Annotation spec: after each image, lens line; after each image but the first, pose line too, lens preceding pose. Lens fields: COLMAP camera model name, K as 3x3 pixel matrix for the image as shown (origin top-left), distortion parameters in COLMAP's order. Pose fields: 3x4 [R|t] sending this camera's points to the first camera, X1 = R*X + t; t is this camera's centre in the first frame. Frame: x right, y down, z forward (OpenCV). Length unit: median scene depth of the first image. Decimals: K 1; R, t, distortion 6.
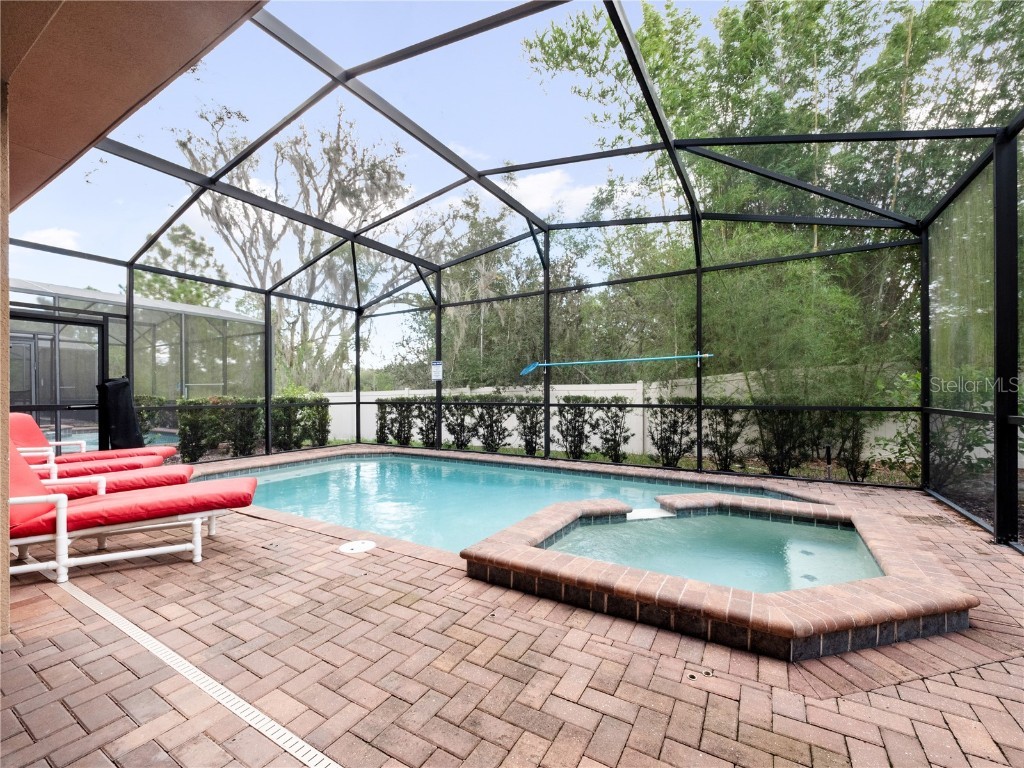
lens RADIAL K [[431.1, 0, 501.6], [0, 431.1, 389.8], [0, 0, 1]] dist [0.005851, -0.000575]
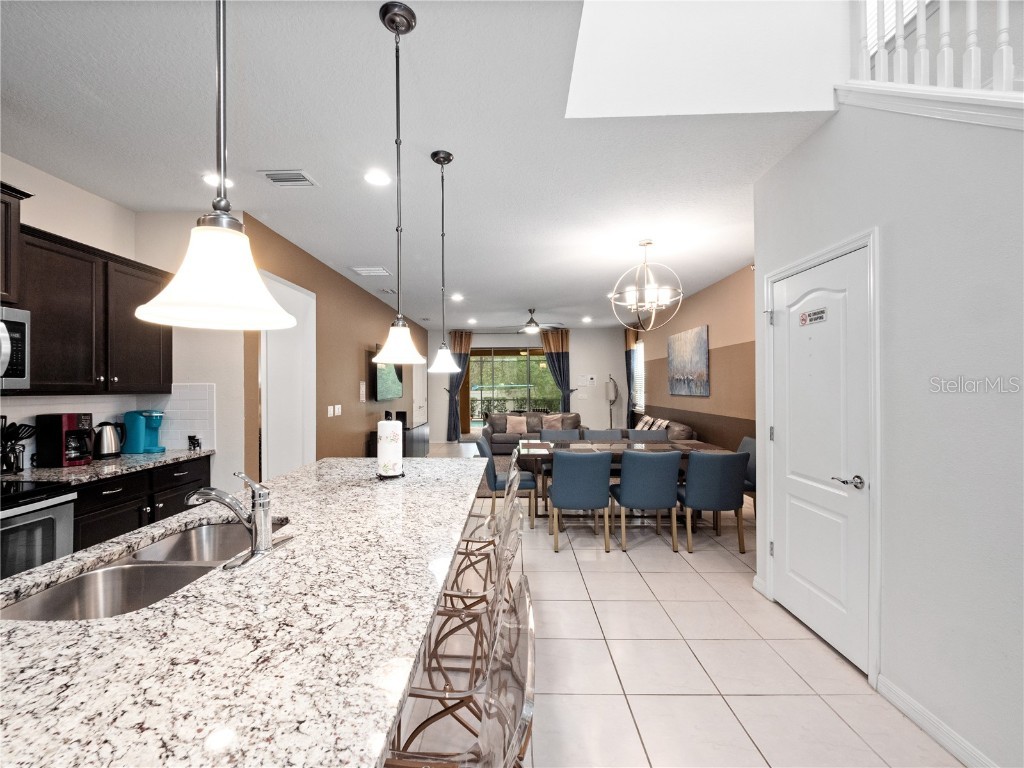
lens RADIAL K [[436.5, 0, 505.2], [0, 436.5, 386.8], [0, 0, 1]] dist [-0.000201, -0.005765]
pose [[0.861924, -0.003134, 0.507028, -1.271724], [0.002298, 0.999995, 0.002275, -0.063432], [-0.507033, -0.000795, 0.861926, -1.651620]]
